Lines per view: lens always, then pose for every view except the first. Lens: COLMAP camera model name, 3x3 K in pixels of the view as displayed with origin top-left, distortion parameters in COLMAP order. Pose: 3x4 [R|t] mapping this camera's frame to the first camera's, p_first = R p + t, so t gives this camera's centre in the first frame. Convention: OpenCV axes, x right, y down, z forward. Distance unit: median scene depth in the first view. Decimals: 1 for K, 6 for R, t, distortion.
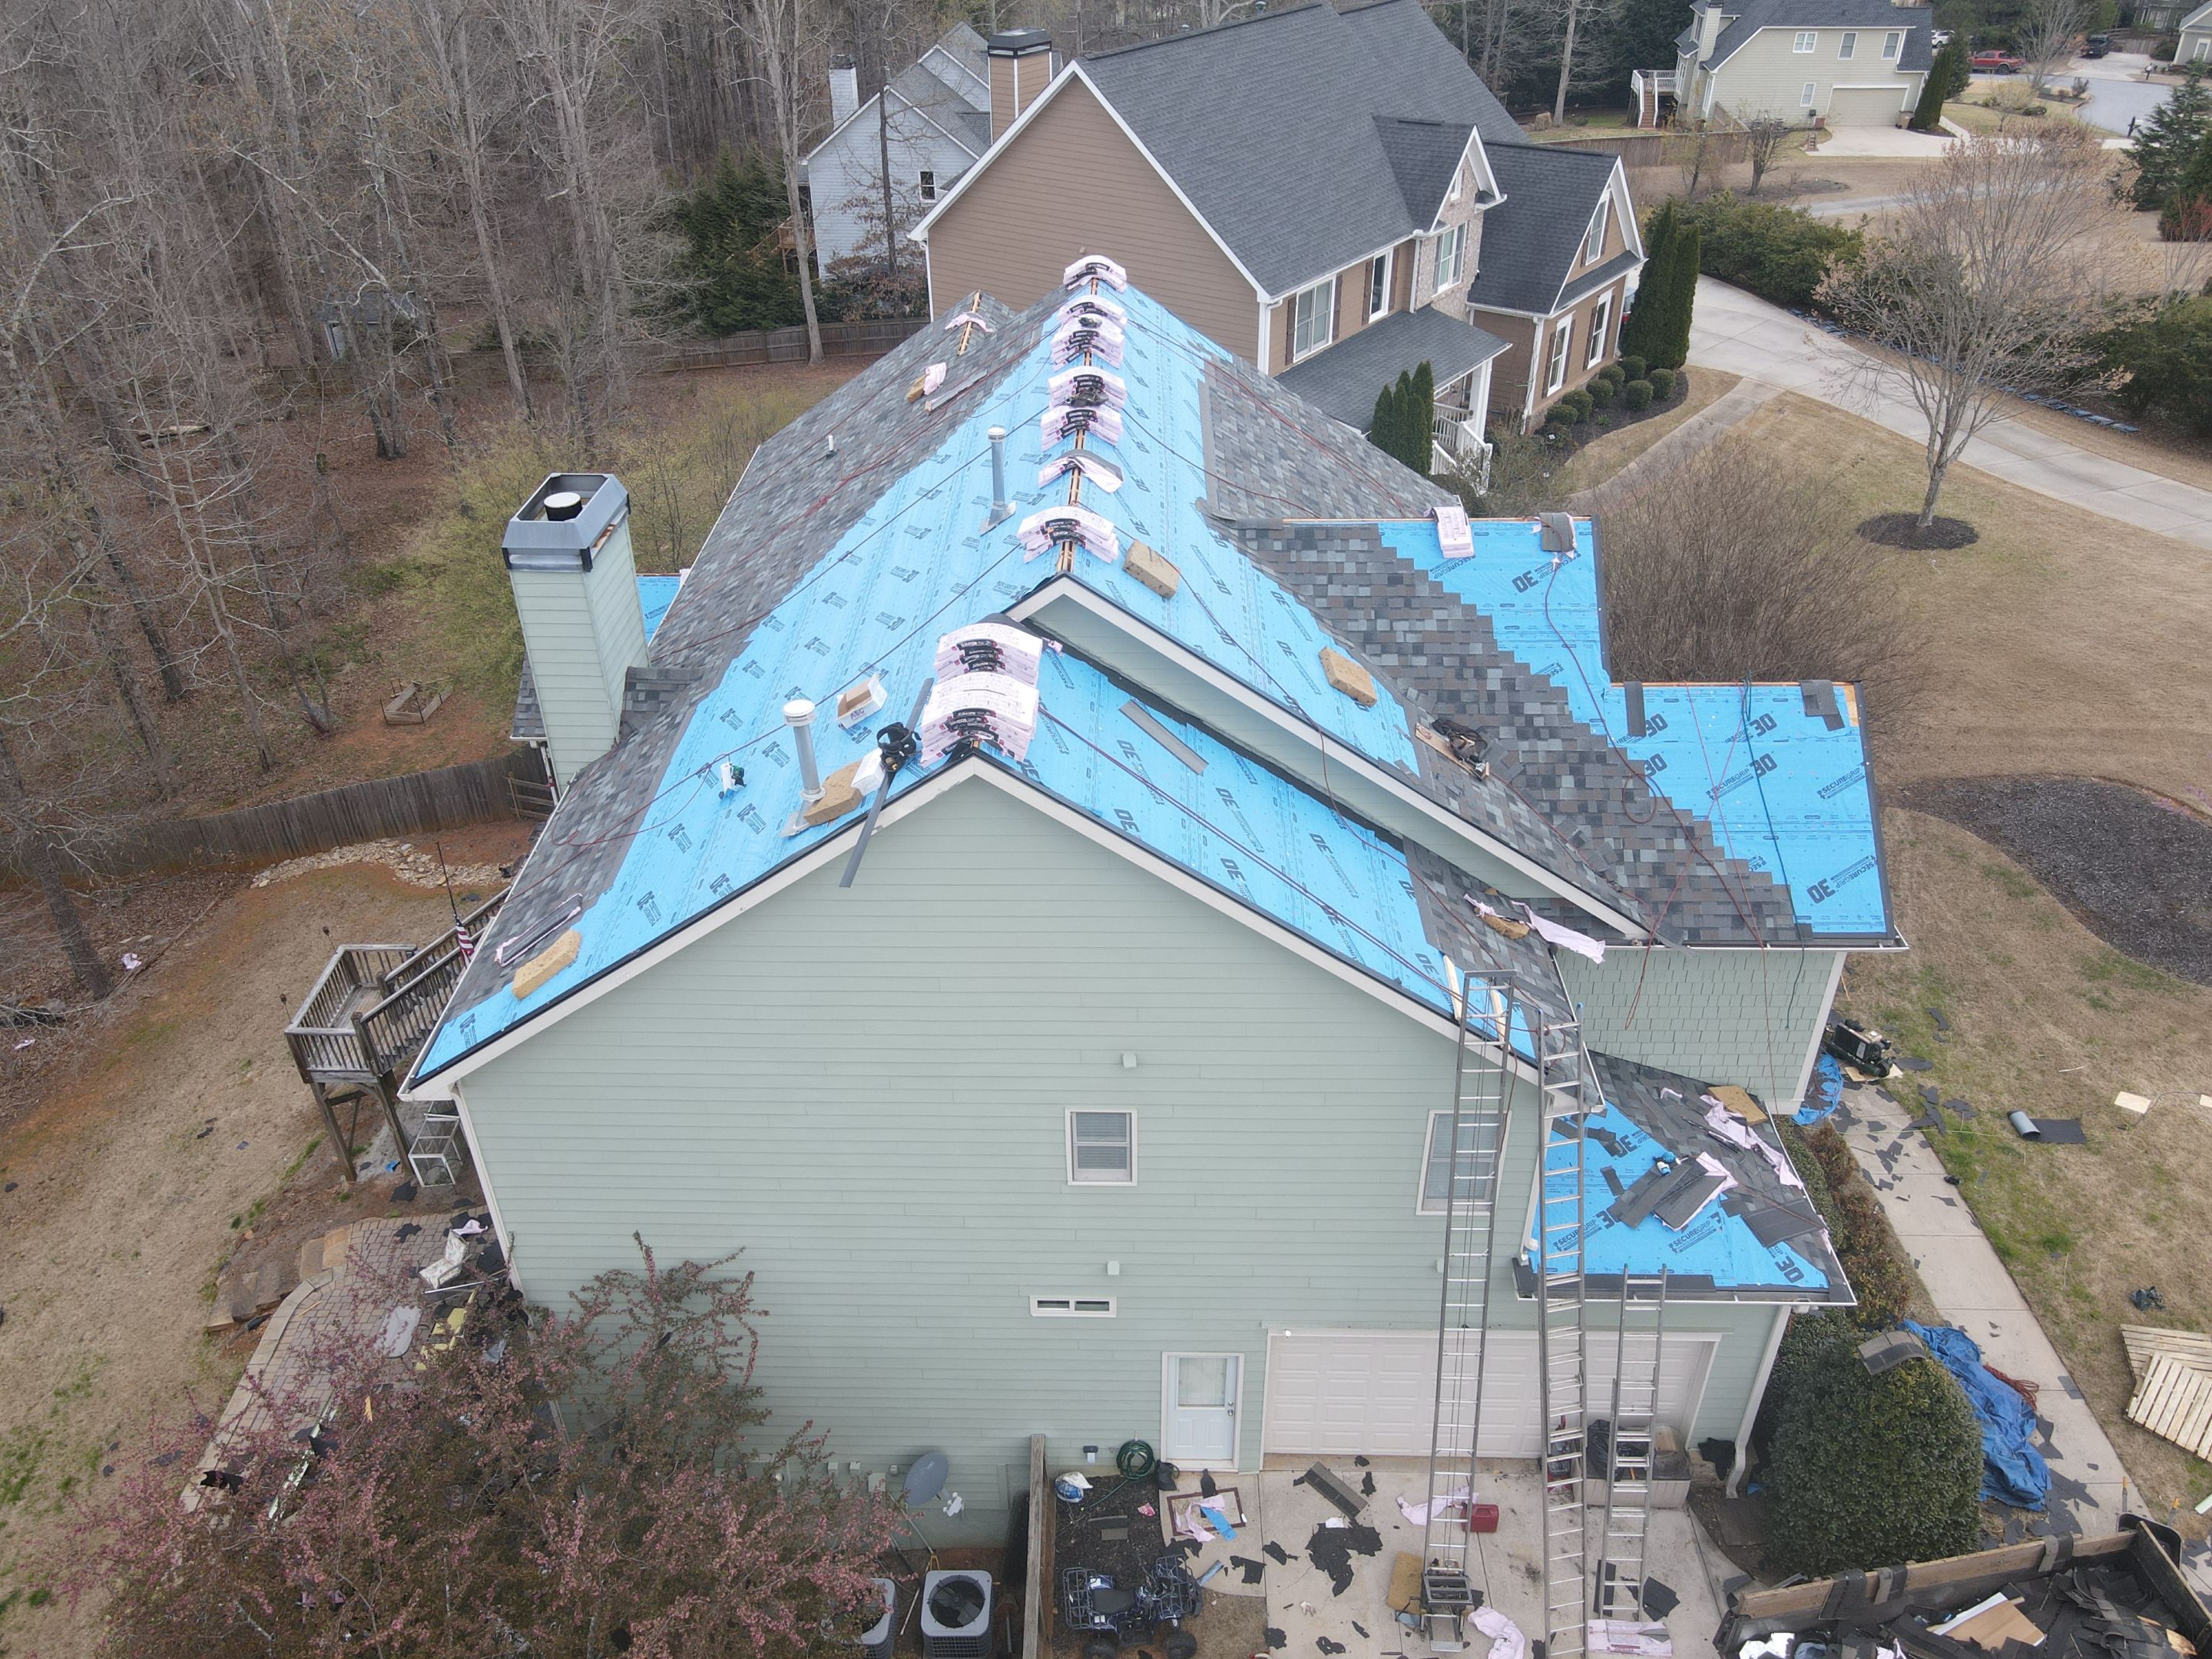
lens RADIAL K [[1626.3, 0, 1104.9], [0, 1626.3, 815.7], [0, 0, 1]] dist [-0.006637, 0.031926]
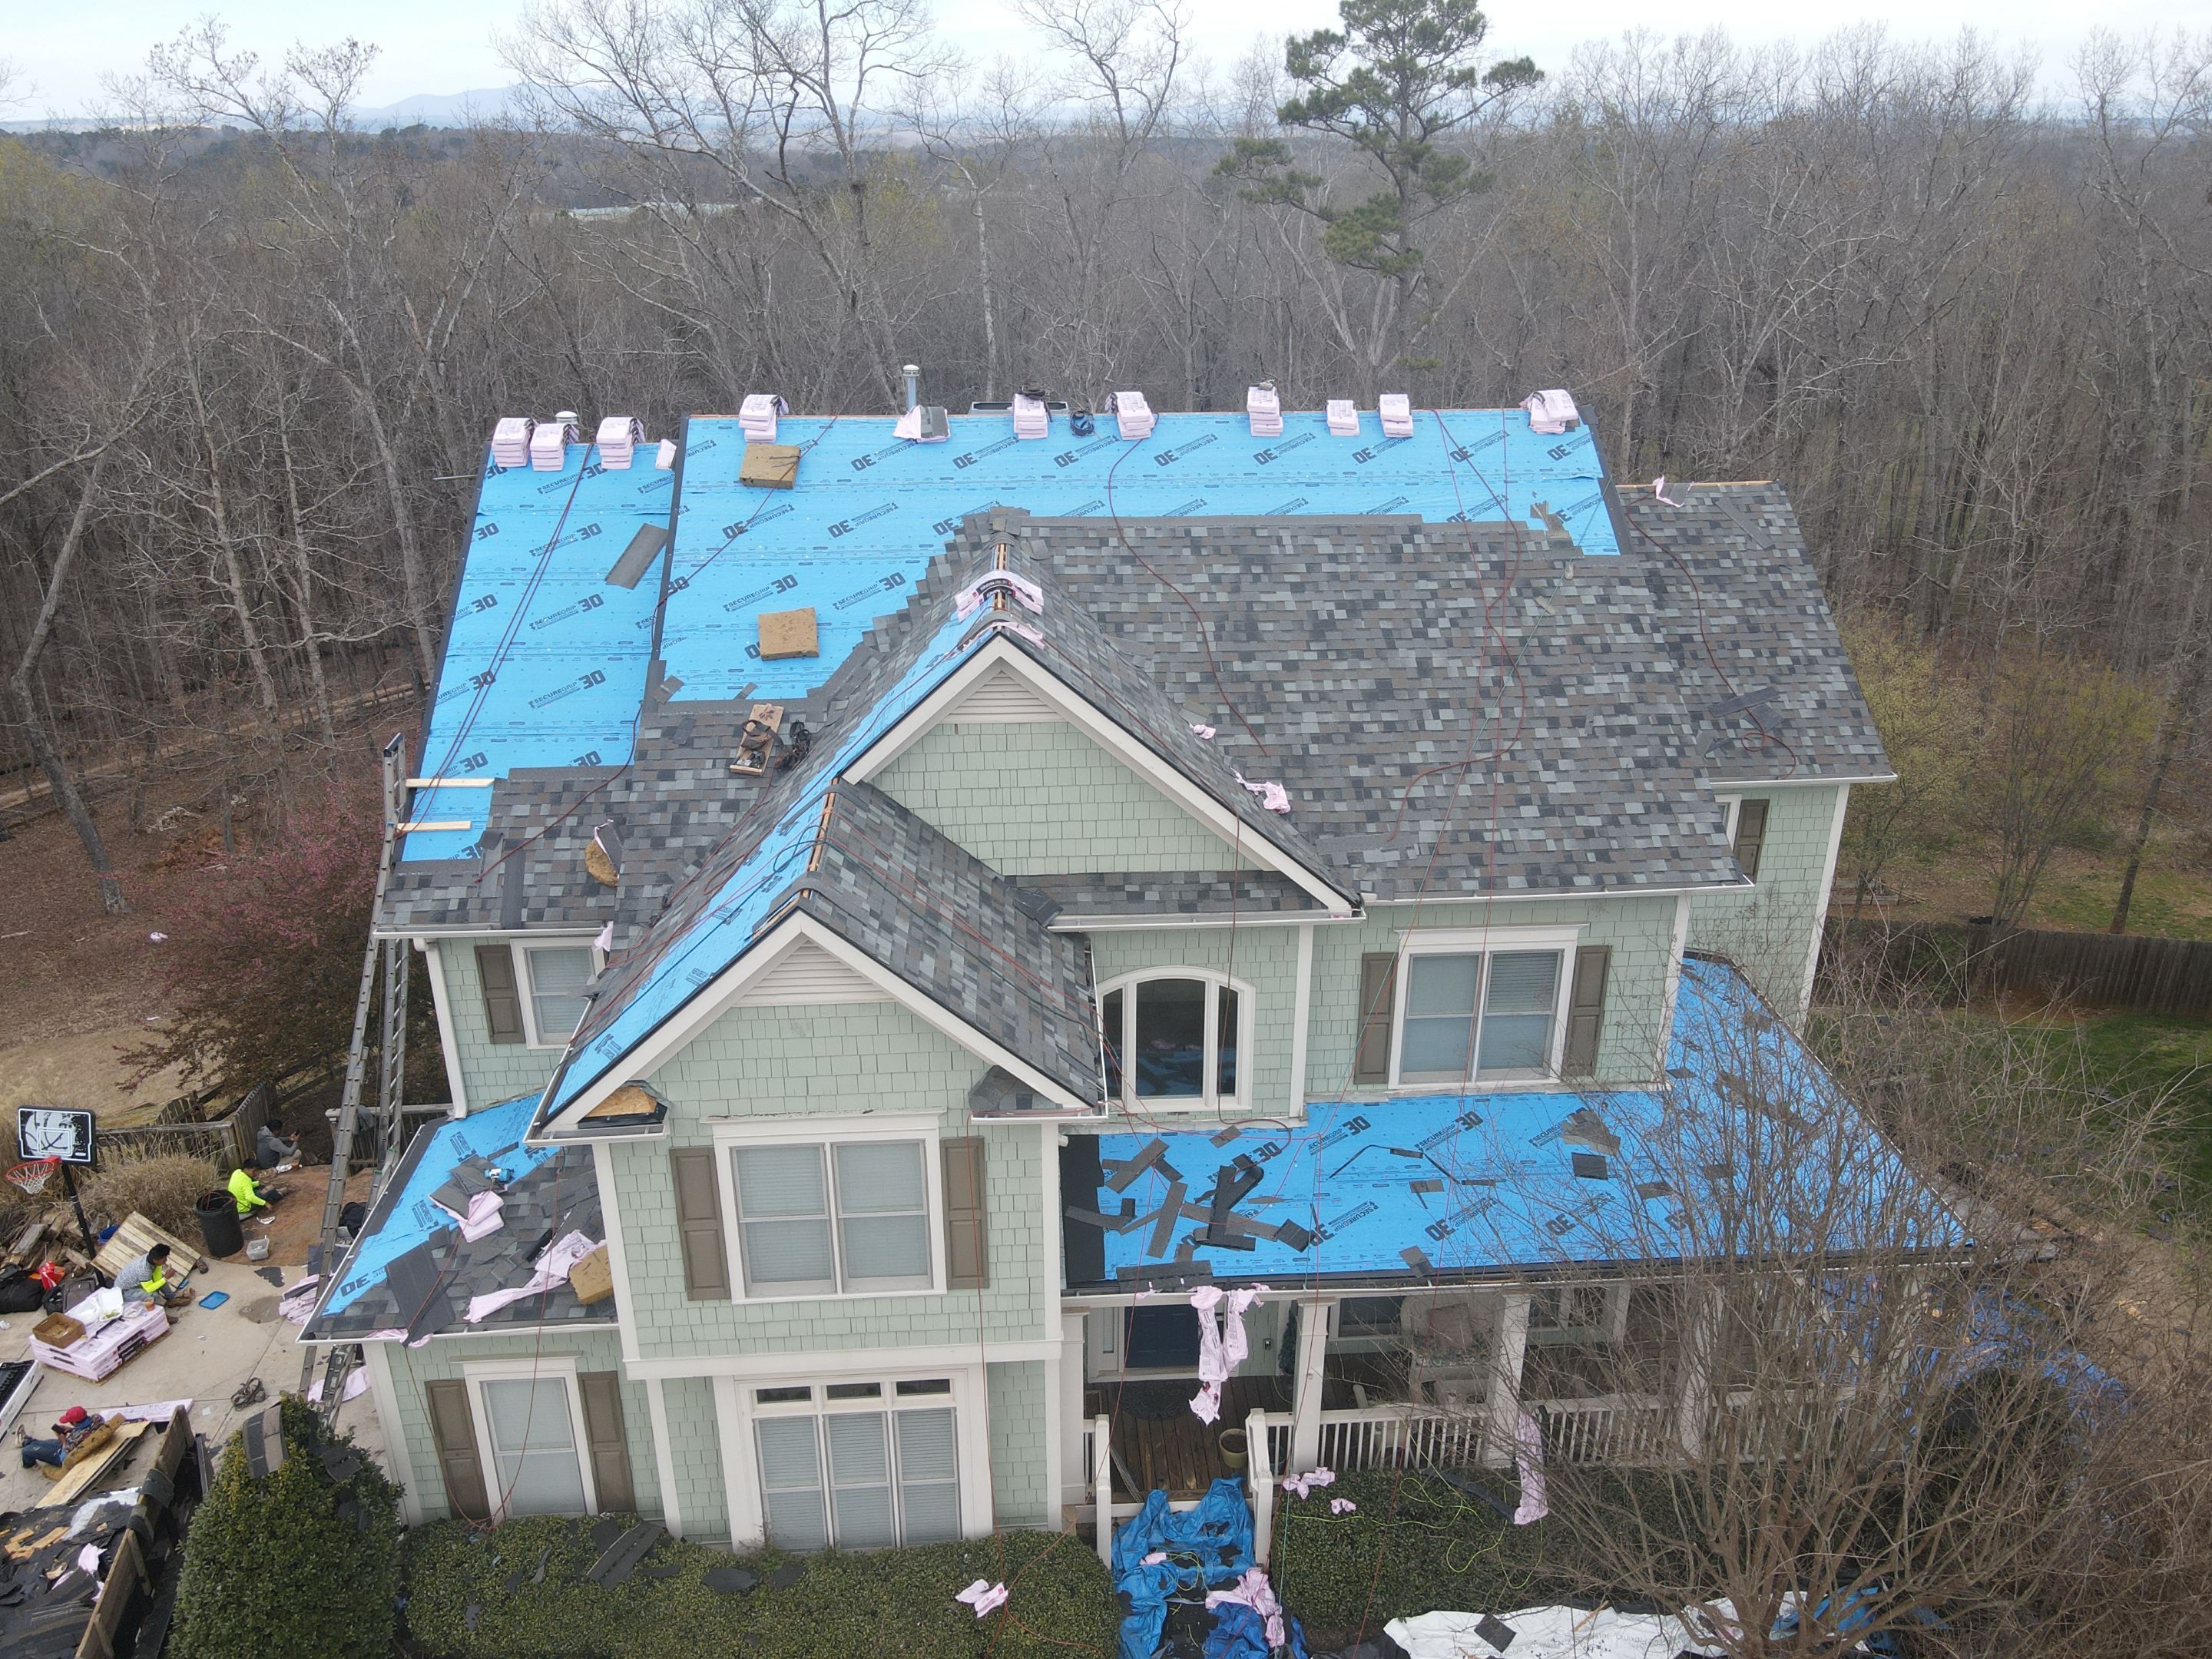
lens RADIAL K [[1626.3, 0, 1104.9], [0, 1626.3, 815.7], [0, 0, 1]] dist [-0.006637, 0.031926]
pose [[0.081391, 0.398157, -0.913699, 1.091064], [-0.547733, 0.783765, 0.292745, -0.385281], [0.832685, 0.476637, 0.281875, 0.899349]]
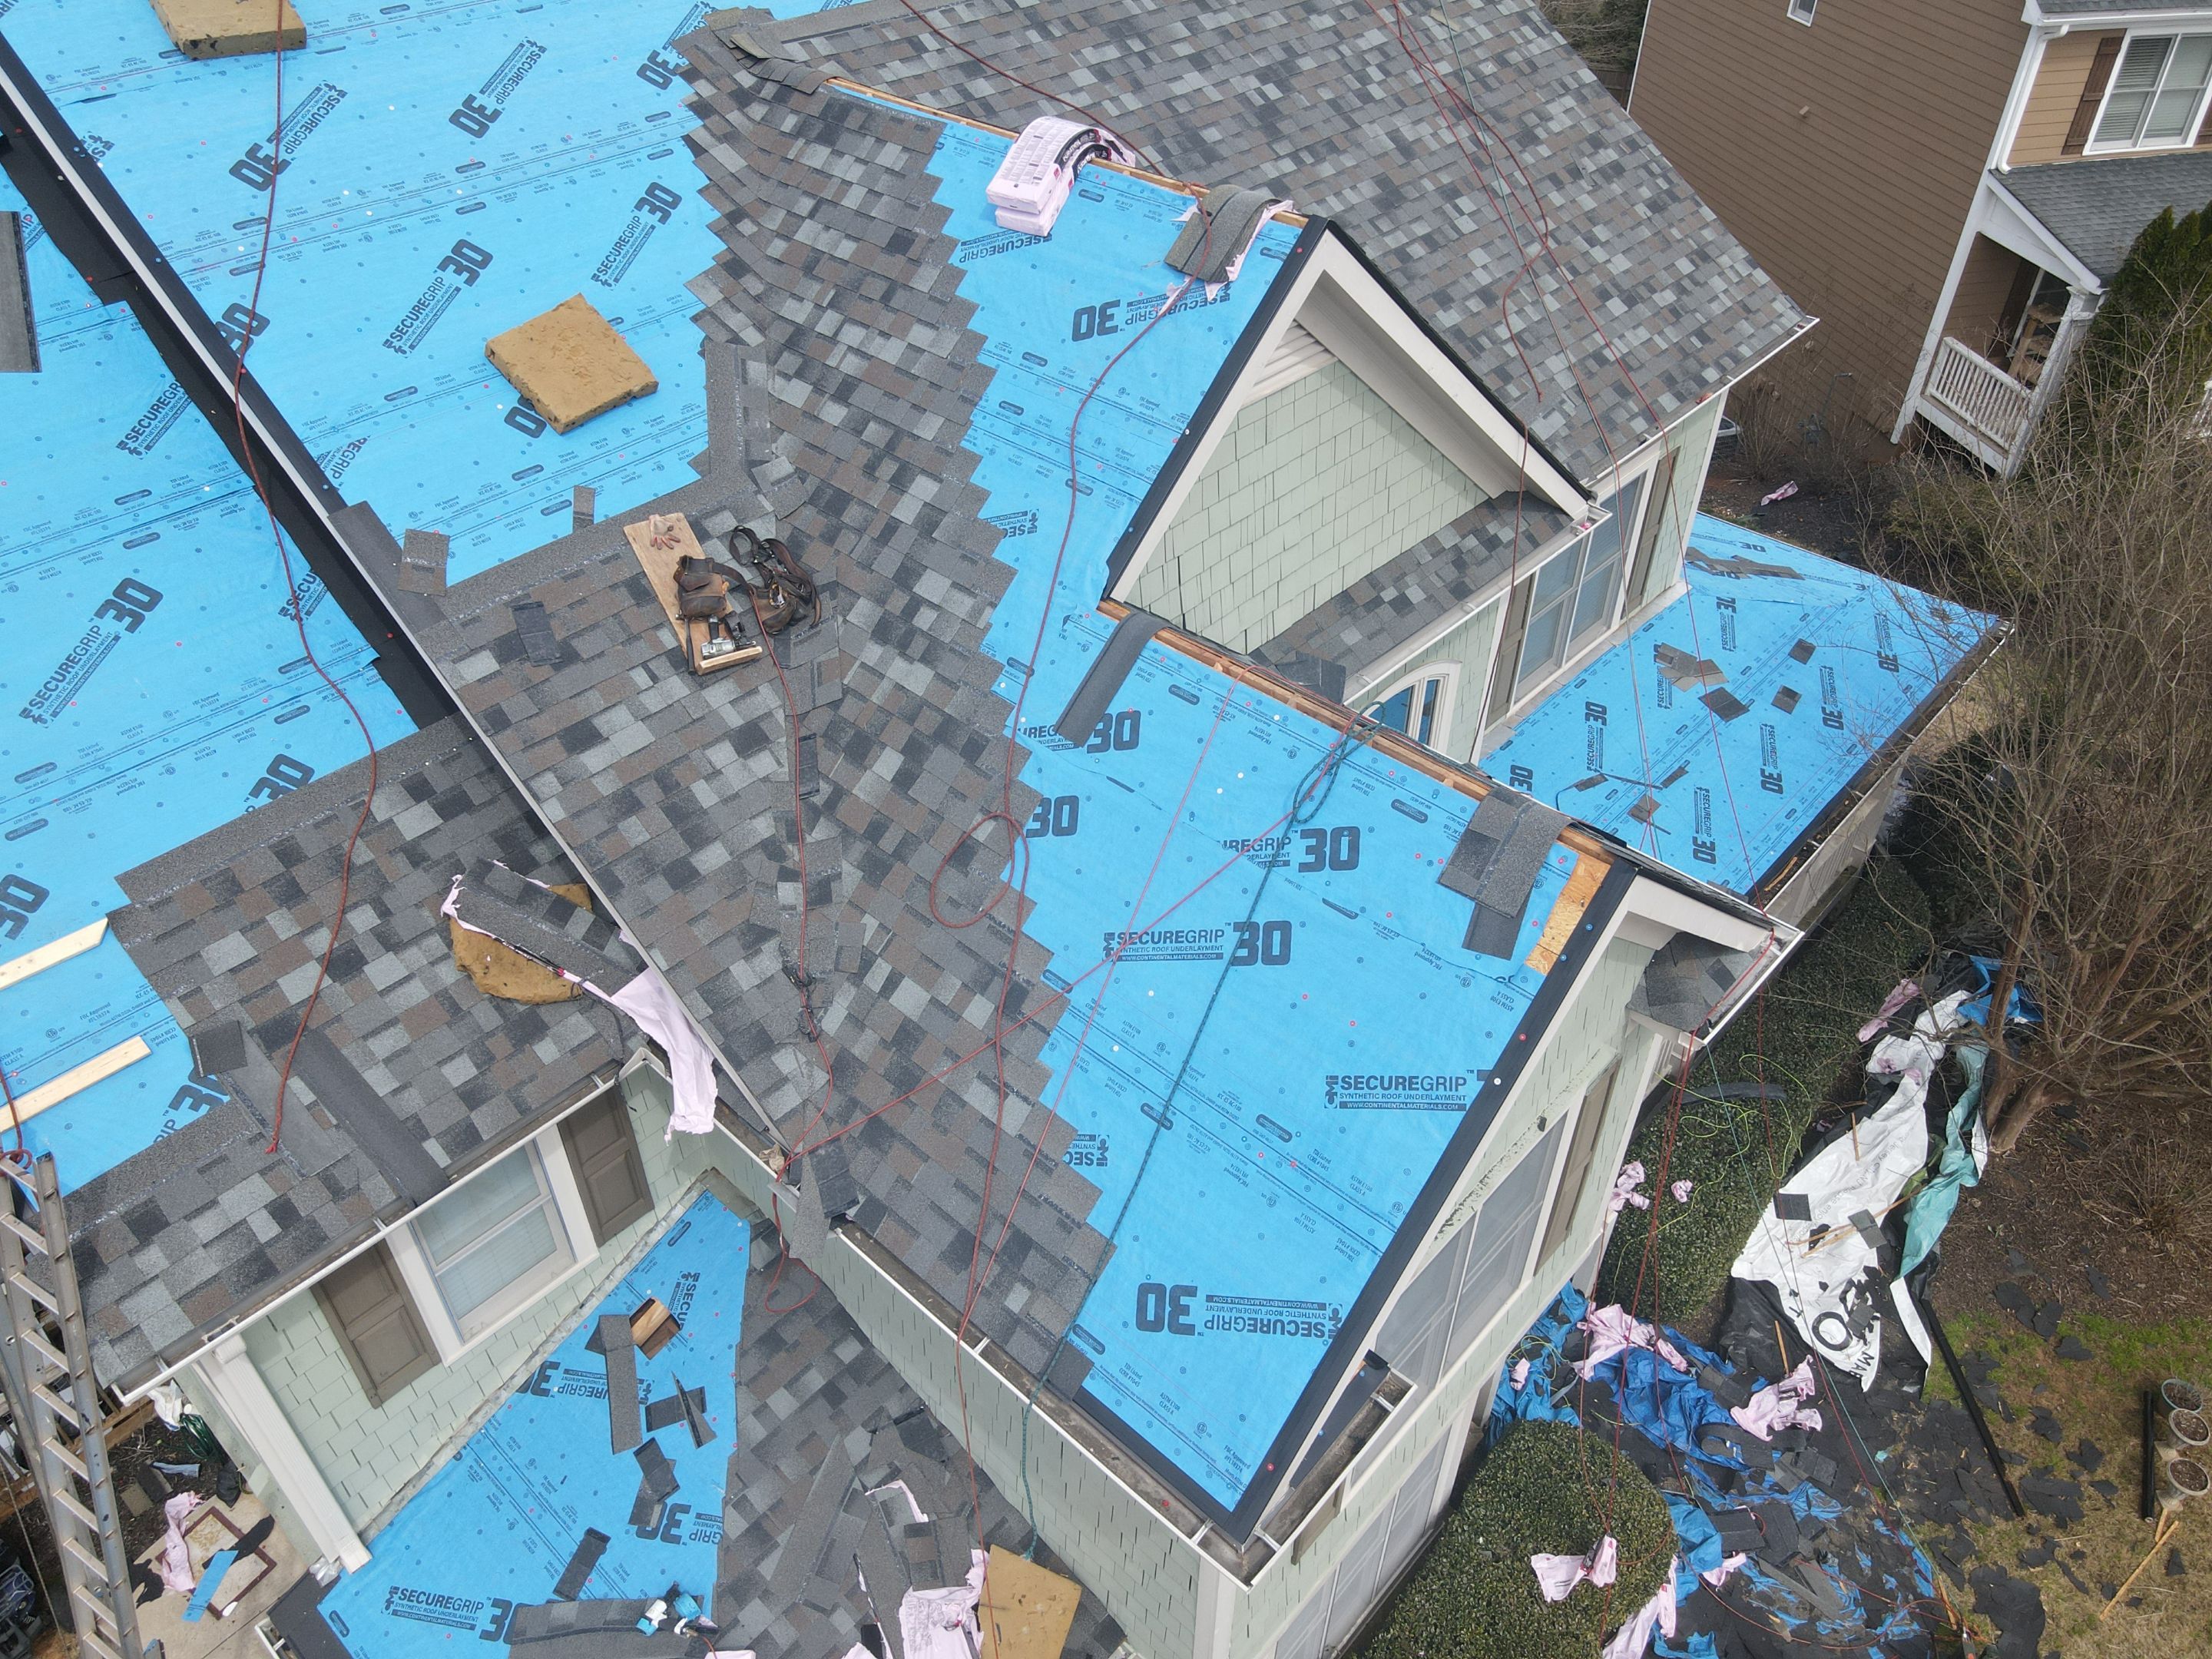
lens RADIAL K [[1626.3, 0, 1104.9], [0, 1626.3, 815.7], [0, 0, 1]] dist [-0.006637, 0.031926]
pose [[0.748899, 0.432618, -0.501988, 0.547677], [-0.372933, 0.901305, 0.220388, -0.124987], [0.547788, 0.022159, 0.836324, 0.661949]]
